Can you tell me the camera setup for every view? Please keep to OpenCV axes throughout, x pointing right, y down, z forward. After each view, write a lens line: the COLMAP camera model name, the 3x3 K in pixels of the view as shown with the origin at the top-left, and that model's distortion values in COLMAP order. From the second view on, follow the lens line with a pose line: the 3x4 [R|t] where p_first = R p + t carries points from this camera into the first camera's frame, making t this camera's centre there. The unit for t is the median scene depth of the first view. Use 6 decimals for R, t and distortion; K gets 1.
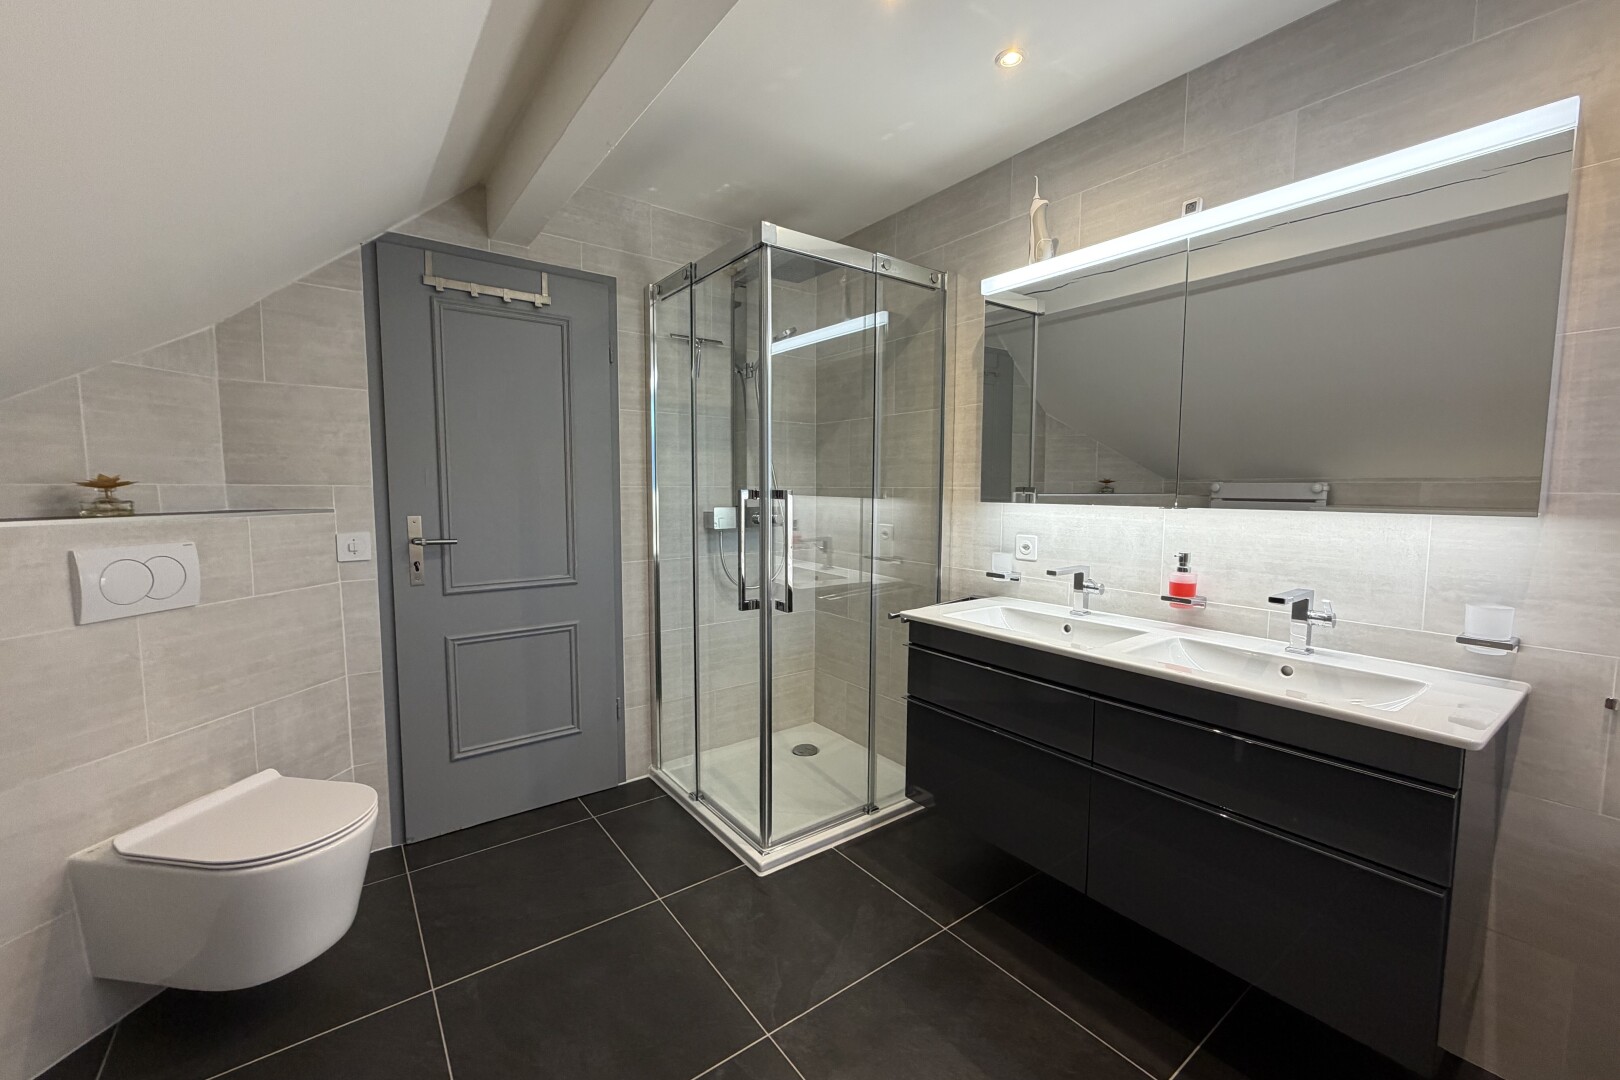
lens RADIAL K [[646.2, 0, 806.4], [0, 646.2, 541.1], [0, 0, 1]] dist [-0.001325, -0.000163]
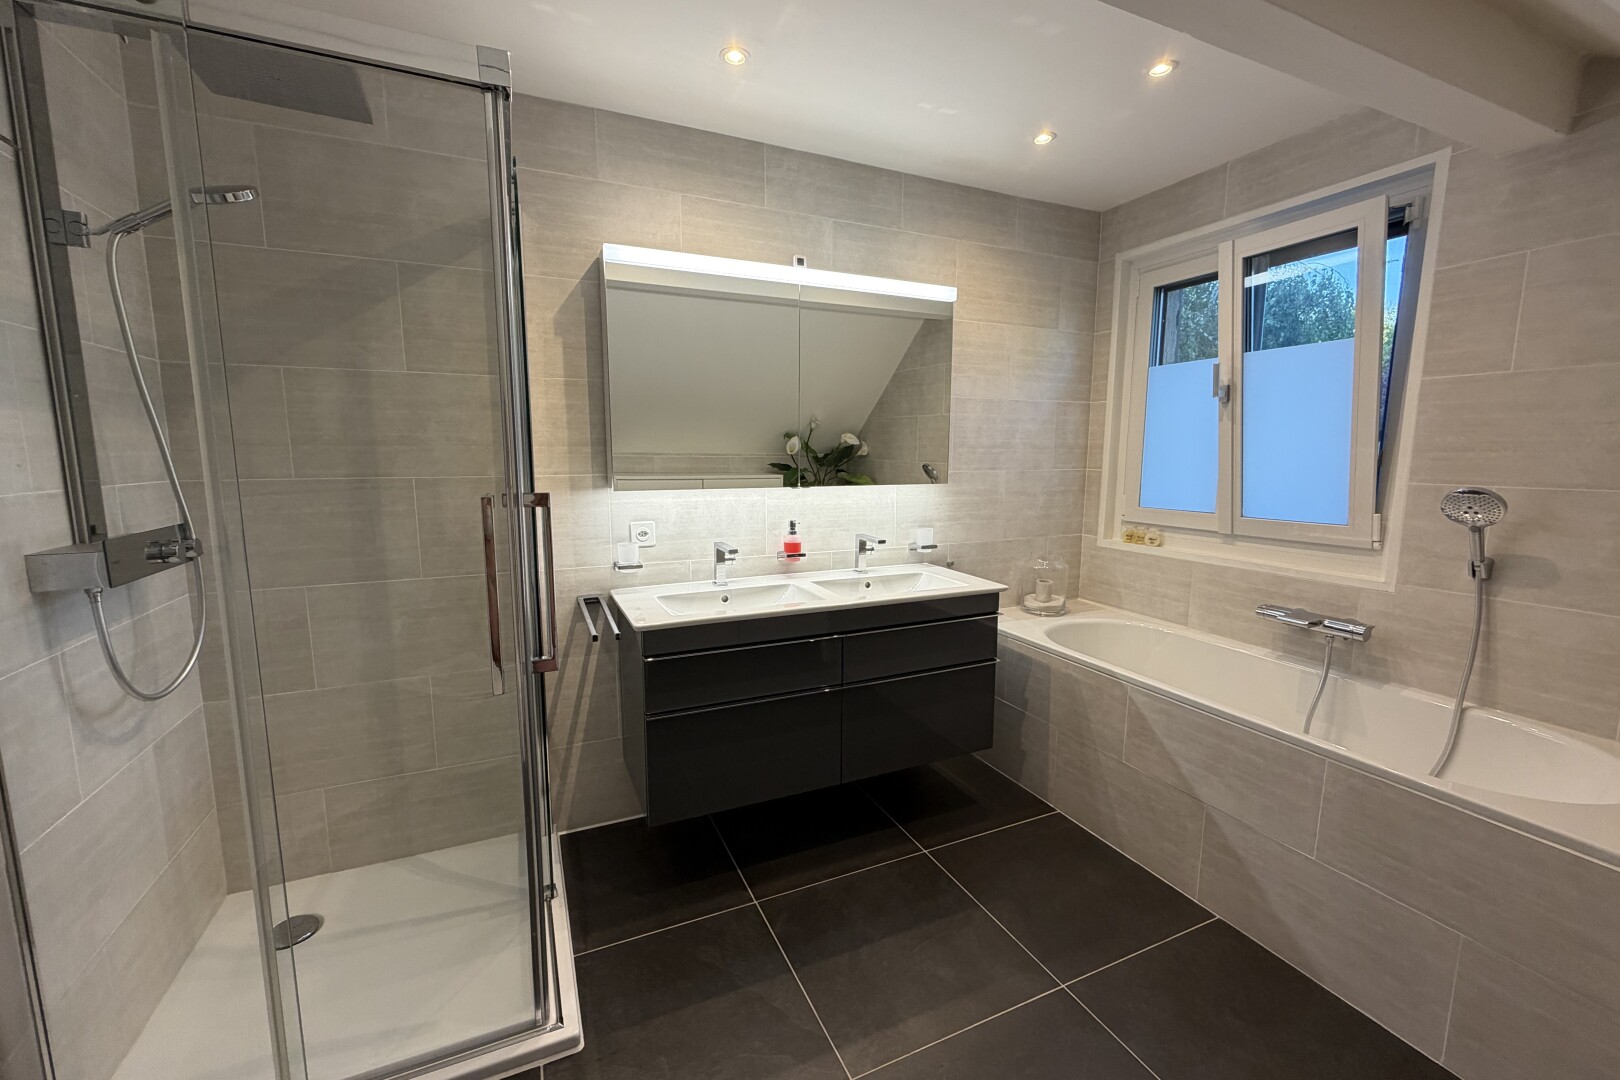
lens RADIAL K [[646.2, 0, 806.5], [0, 646.2, 540.1], [0, 0, 1]] dist [-0.001325, -0.000163]
pose [[0.211430, -0.138559, 0.967522, -0.717162], [0.082049, 0.988923, 0.123693, -0.104957], [-0.973943, 0.053232, 0.220456, 0.676368]]
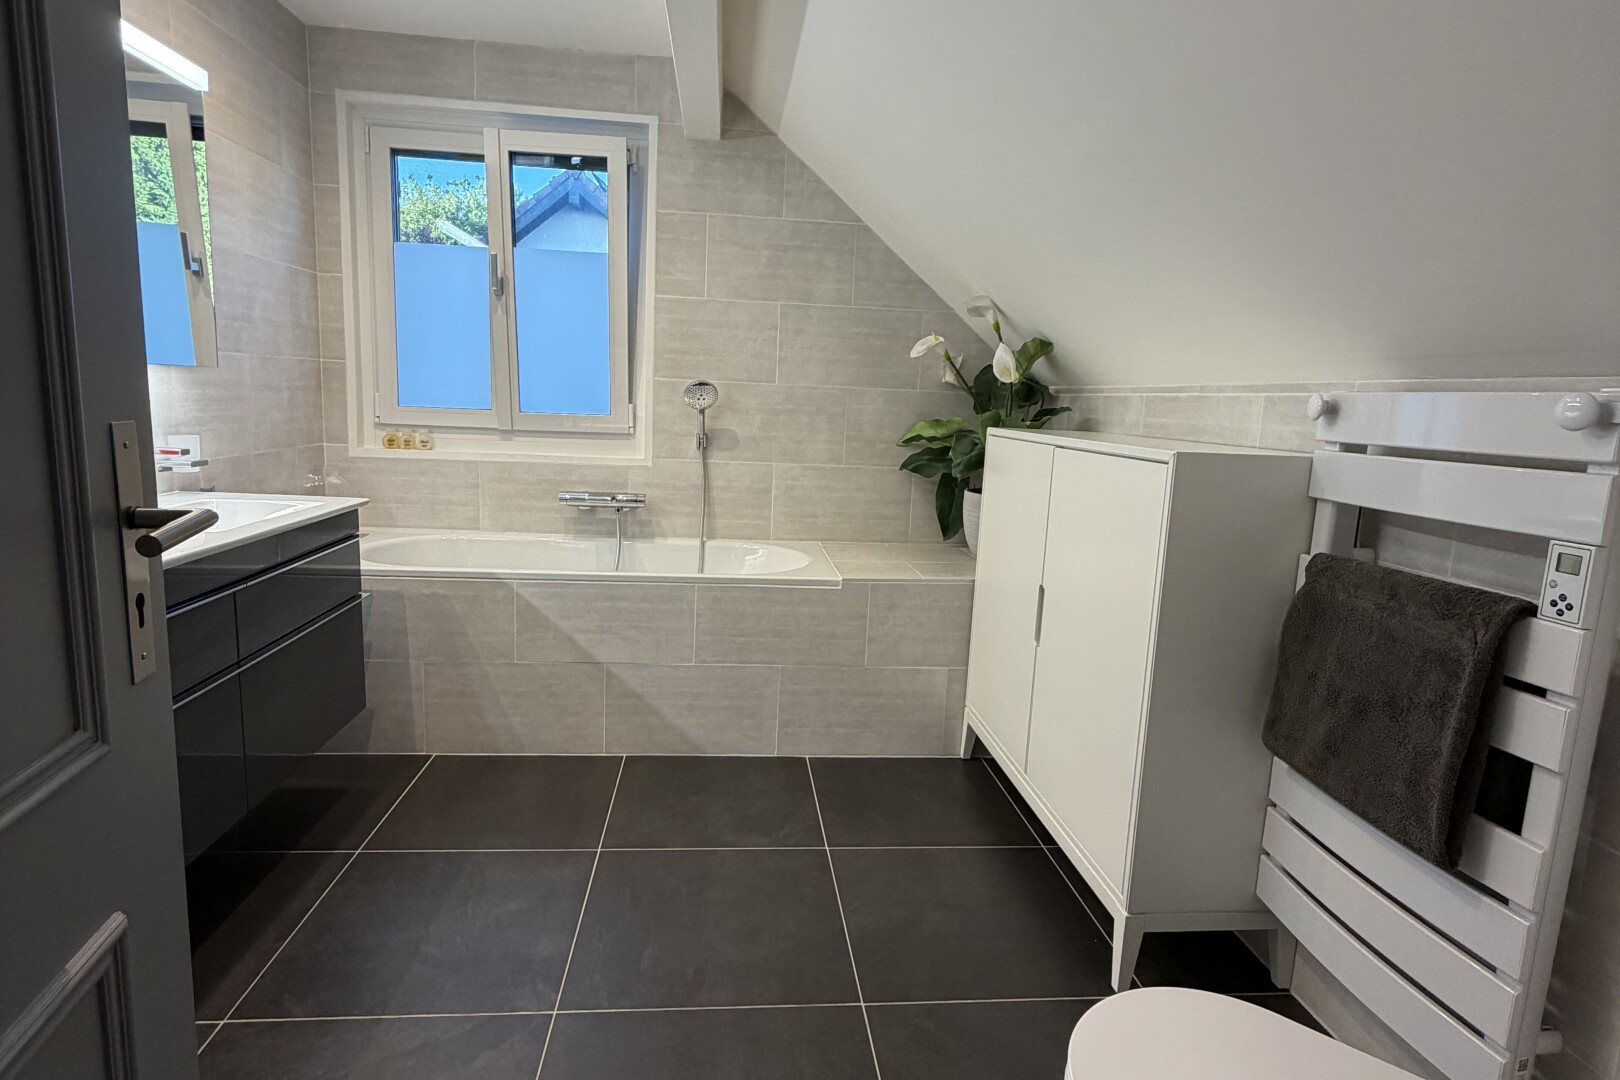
lens RADIAL K [[865.4, 0, 811.4], [0, 865.4, 535.6], [0, 0, 1]] dist [0.001002, -0.000393]
pose [[-0.861153, -0.125442, 0.492626, -0.685935], [-0.007729, 0.972194, 0.234050, -0.091314], [-0.508288, 0.197745, -0.838177, 1.372023]]
